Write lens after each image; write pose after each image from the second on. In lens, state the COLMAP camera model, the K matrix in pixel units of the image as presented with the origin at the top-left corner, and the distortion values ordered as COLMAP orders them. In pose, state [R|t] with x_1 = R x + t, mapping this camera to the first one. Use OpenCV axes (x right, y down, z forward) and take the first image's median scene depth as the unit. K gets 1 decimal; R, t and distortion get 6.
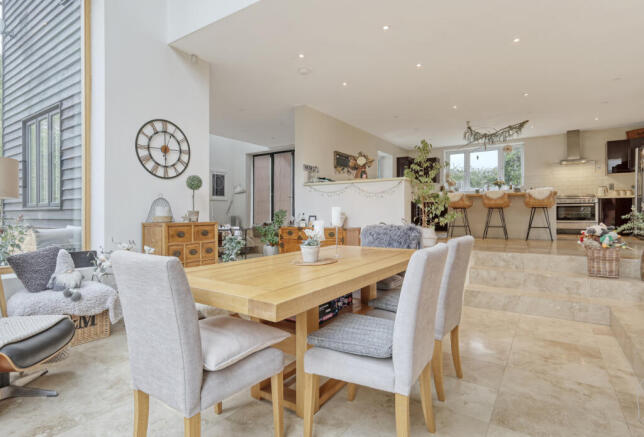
lens RADIAL K [[335.3, 0, 322.0], [0, 335.3, 218.5], [0, 0, 1]] dist [0.003999, 0.000833]
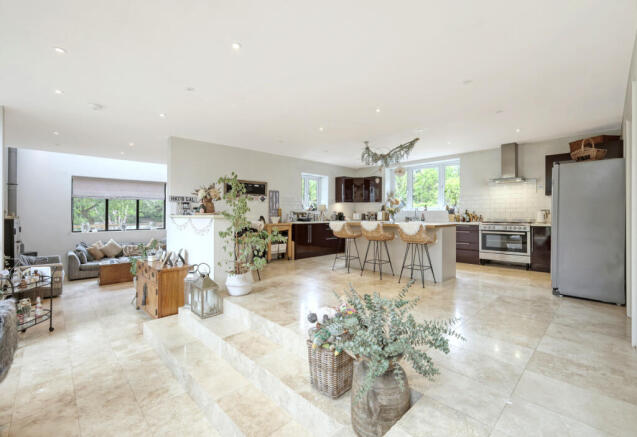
lens RADIAL K [[279.7, 0, 318.5], [0, 279.7, 218.5], [0, 0, 1]] dist [-0.001342, 0.000016]
pose [[0.979466, -0.000620, -0.201606, 0.416063], [0.000091, 0.999997, -0.002634, -0.070236], [0.201607, 0.002561, 0.979463, 0.206888]]
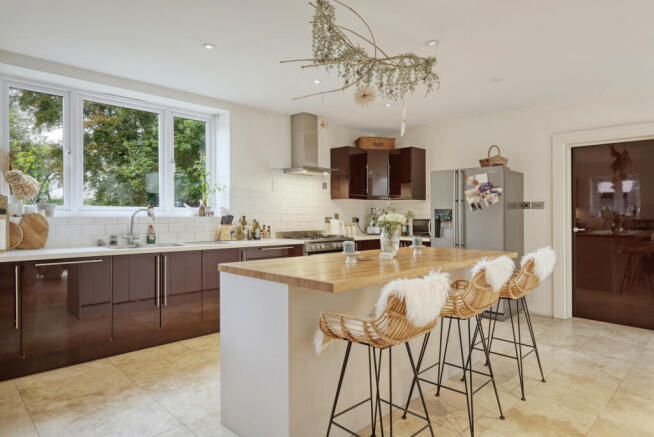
lens RADIAL K [[394.5, 0, 327.0], [0, 394.5, 218.5], [0, 0, 1]] dist [0.000951, 0.000170]
pose [[0.177991, -0.013393, 0.983941, 0.124838], [0.015275, 0.999825, 0.010846, -0.098065], [-0.983914, 0.013100, 0.178165, 0.852094]]
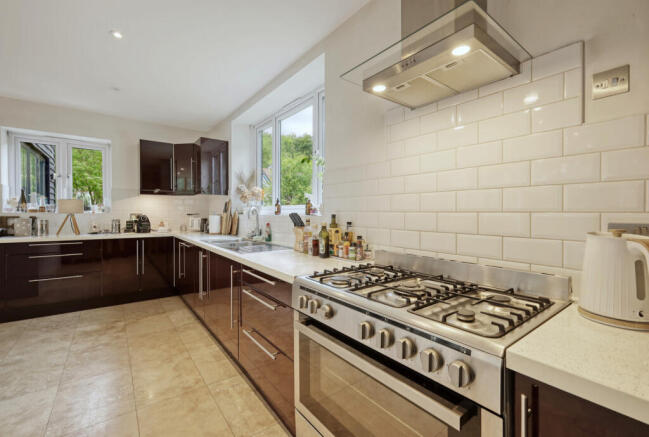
lens RADIAL K [[283.5, 0, 324.5], [0, 283.5, 218.5], [0, 0, 1]] dist [0.011859, -0.000009]
pose [[0.951171, 0.005326, -0.308619, 0.736443], [-0.007171, 0.999963, -0.004844, -0.093262], [0.308581, 0.006820, 0.951174, 0.837266]]
